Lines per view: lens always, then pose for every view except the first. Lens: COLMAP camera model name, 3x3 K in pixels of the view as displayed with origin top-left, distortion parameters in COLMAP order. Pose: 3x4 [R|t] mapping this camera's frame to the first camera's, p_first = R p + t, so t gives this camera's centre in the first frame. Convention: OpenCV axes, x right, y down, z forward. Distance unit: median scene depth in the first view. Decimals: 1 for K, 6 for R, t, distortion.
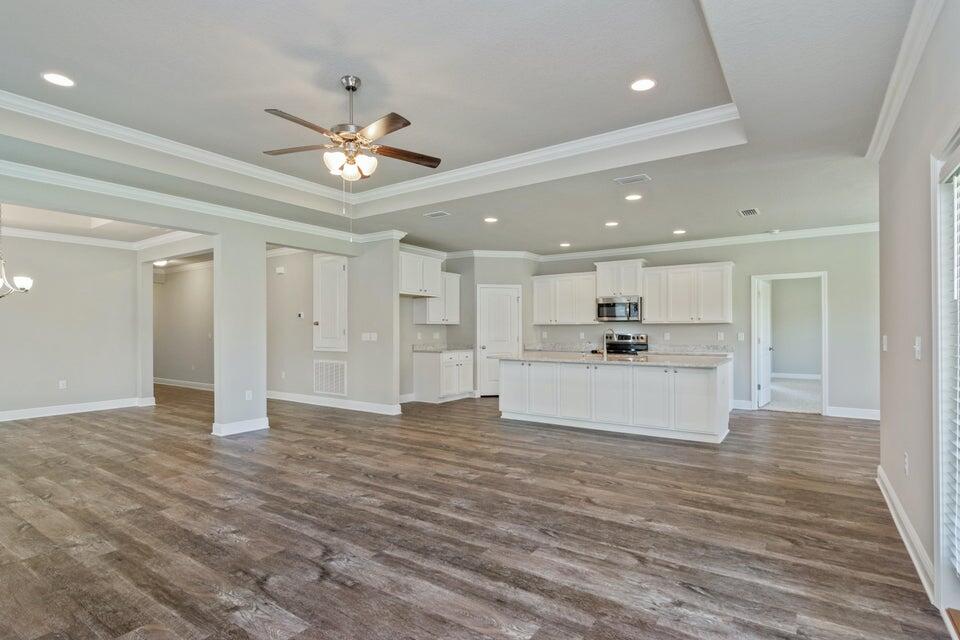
lens RADIAL K [[464.8, 0, 469.1], [0, 464.8, 321.3], [0, 0, 1]] dist [0.002942, 0.002399]
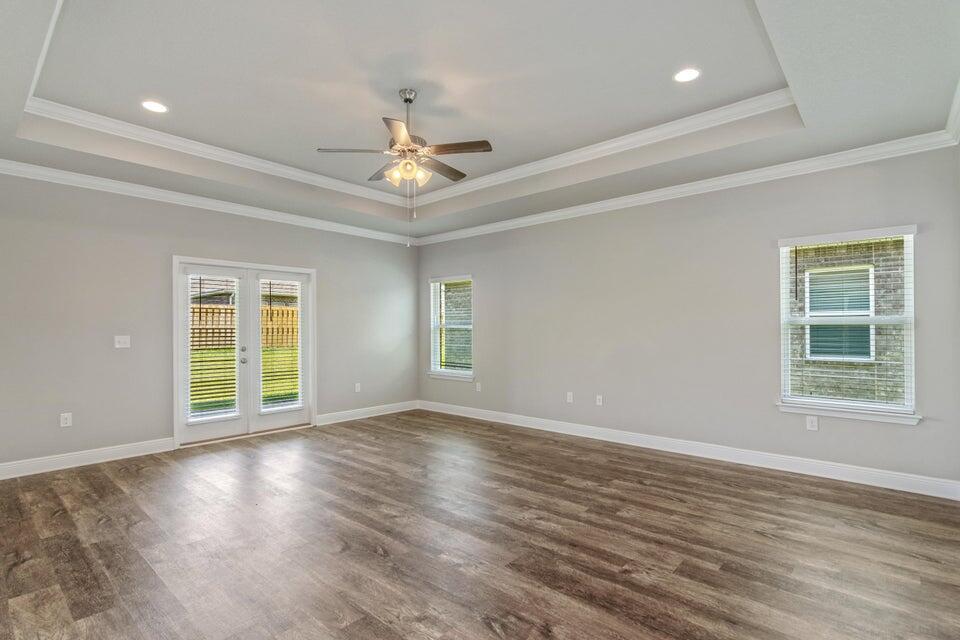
lens RADIAL K [[464.8, 0, 476.5], [0, 464.8, 326.7], [0, 0, 1]] dist [0.002942, 0.002399]
pose [[-0.993516, 0.008281, 0.113387, -0.418672], [0.005754, 0.999728, -0.022596, 0.017763], [-0.113543, -0.021797, -0.993294, 1.618132]]
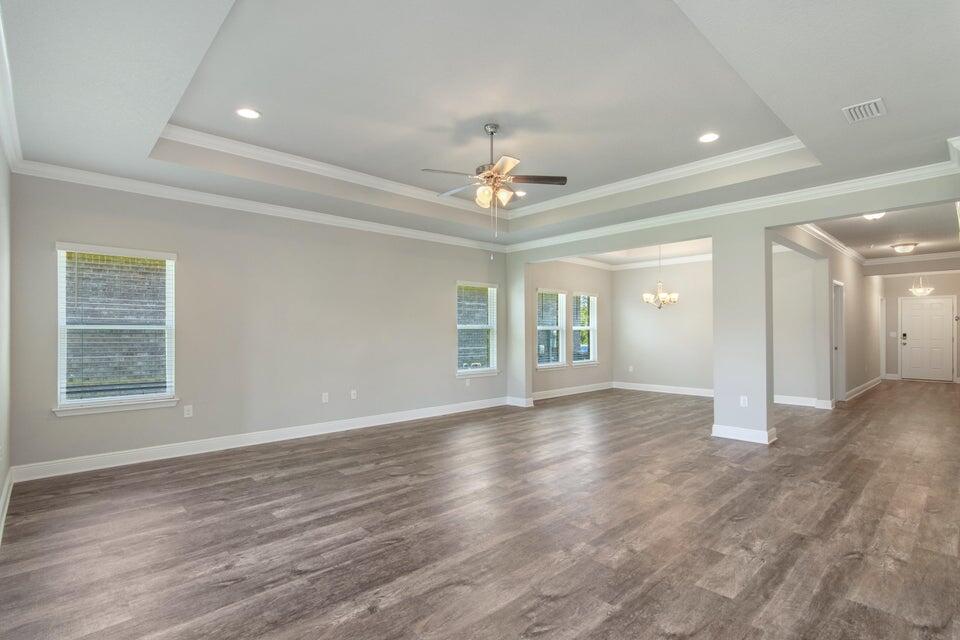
lens RADIAL K [[464.8, 0, 484.1], [0, 464.8, 329.7], [0, 0, 1]] dist [0.002942, 0.002399]
pose [[-0.184431, -0.001750, -0.982844, 0.763312], [0.025936, 0.999641, -0.006647, 0.012655], [0.982503, -0.026717, -0.184319, 0.955226]]
